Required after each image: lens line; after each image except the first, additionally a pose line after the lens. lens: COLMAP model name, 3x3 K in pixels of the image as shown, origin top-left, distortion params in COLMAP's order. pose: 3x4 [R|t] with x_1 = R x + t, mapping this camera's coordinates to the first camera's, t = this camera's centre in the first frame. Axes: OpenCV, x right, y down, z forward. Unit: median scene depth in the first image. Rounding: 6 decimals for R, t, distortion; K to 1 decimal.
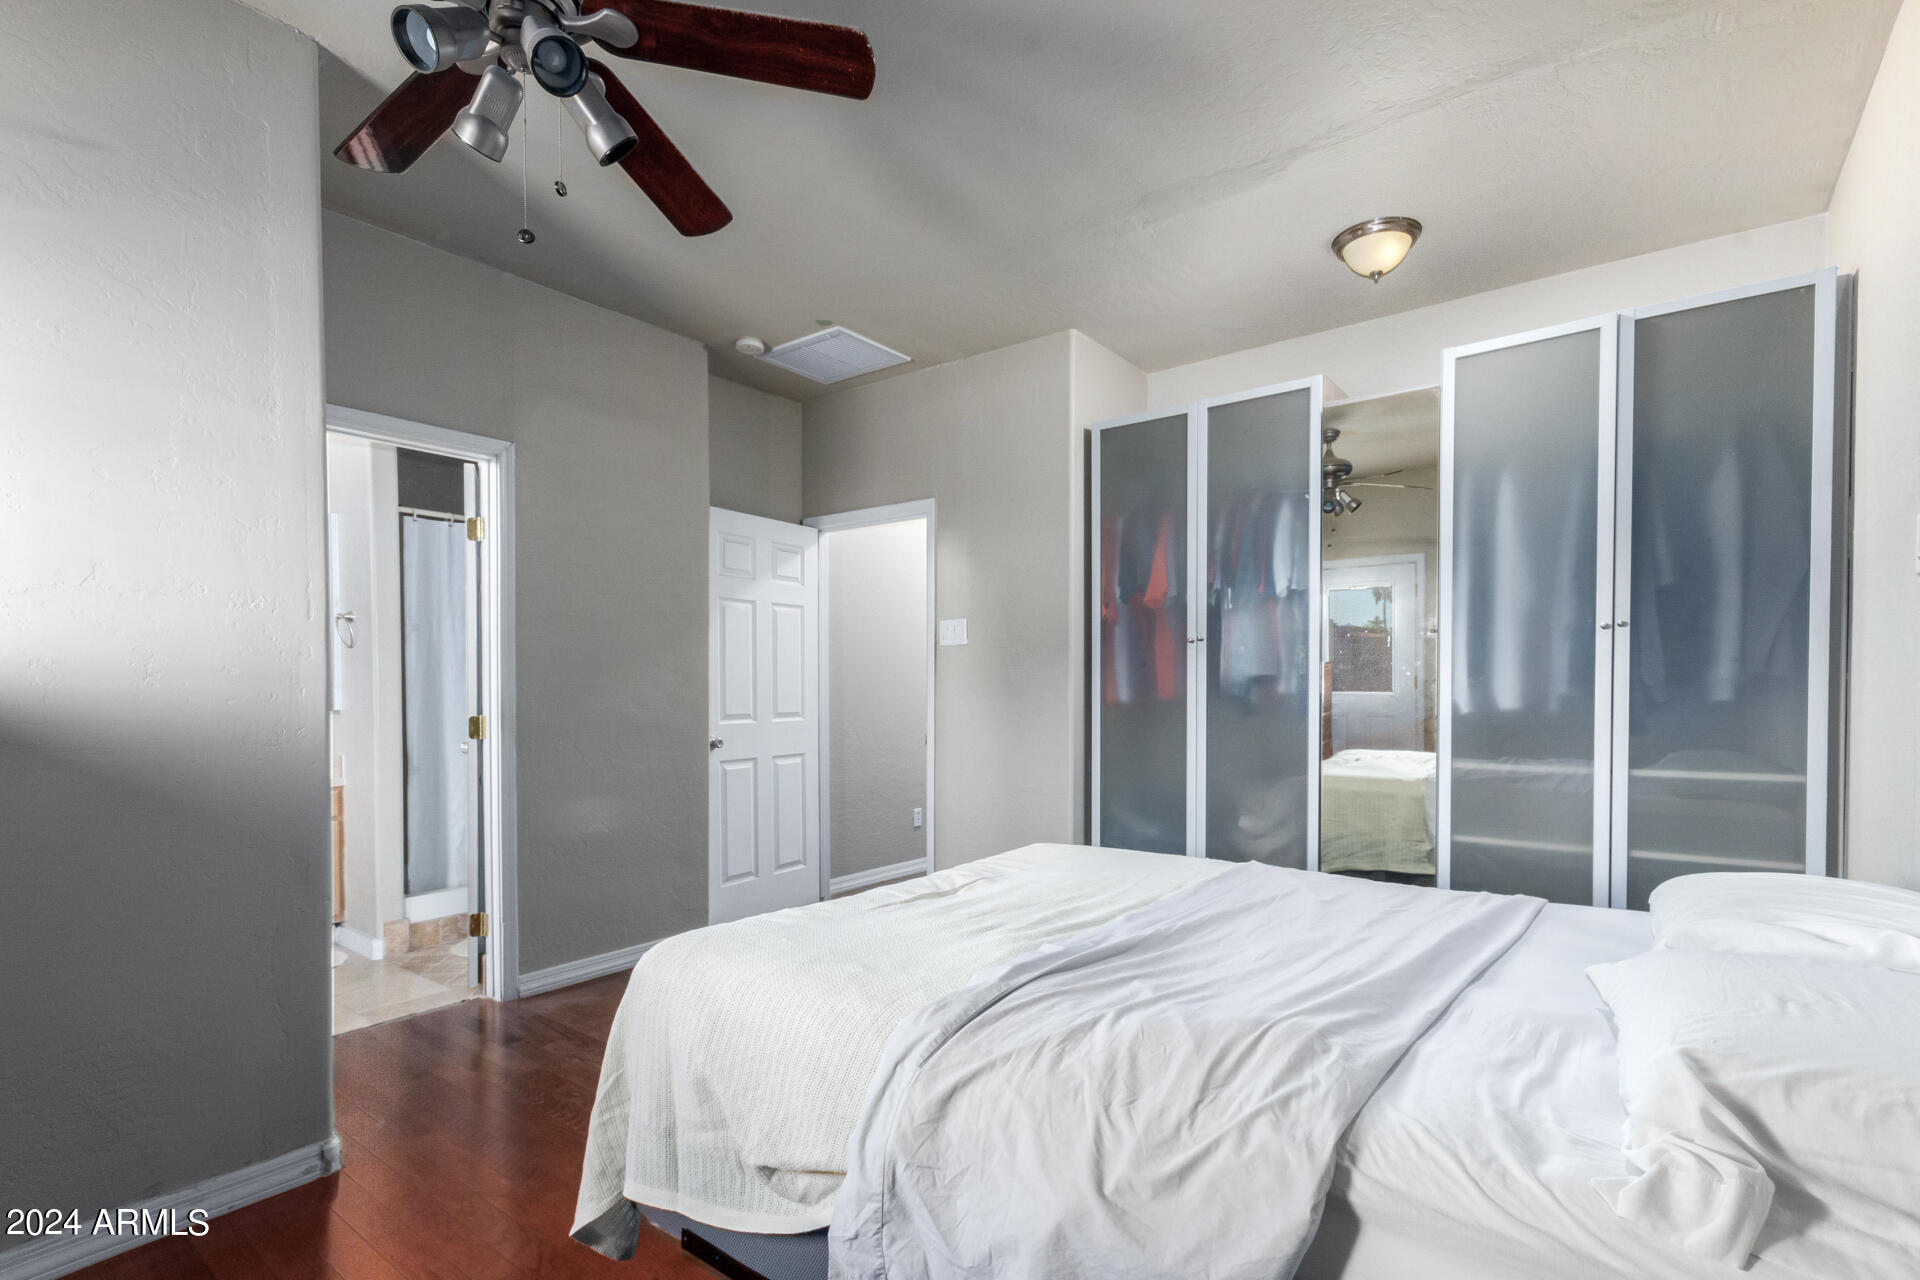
lens RADIAL K [[894.8, 0, 963.5], [0, 894.8, 706.2], [0, 0, 1]] dist [0.001857, 0.000538]
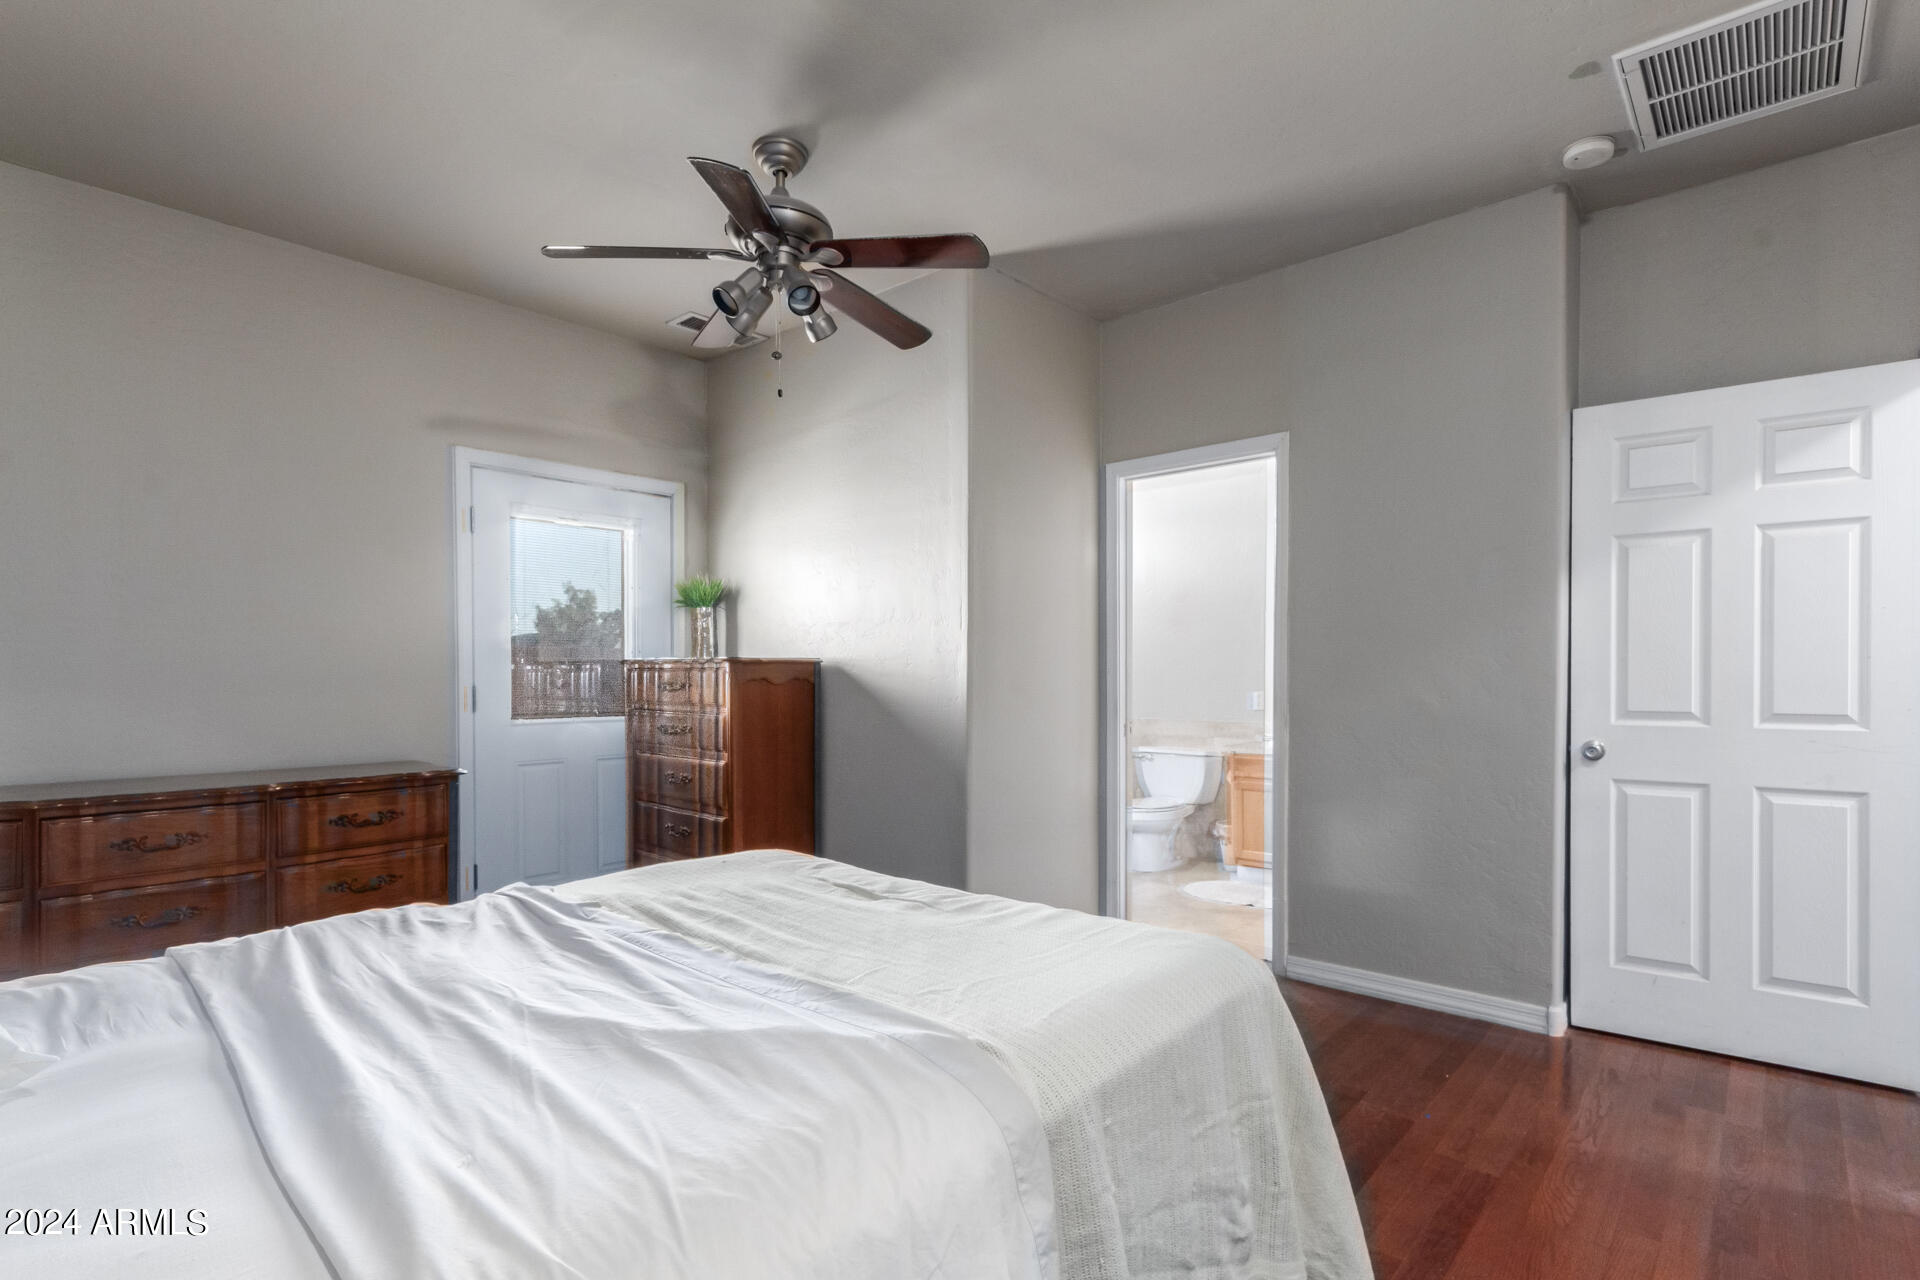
lens RADIAL K [[905.0, 0, 972.1], [0, 905.0, 680.5], [0, 0, 1]] dist [0.002595, 0.000412]
pose [[-0.064854, 0.009537, -0.997849, 0.442070], [-0.016397, 0.999809, 0.010622, -0.012254], [0.997760, 0.017051, -0.064685, 0.568686]]
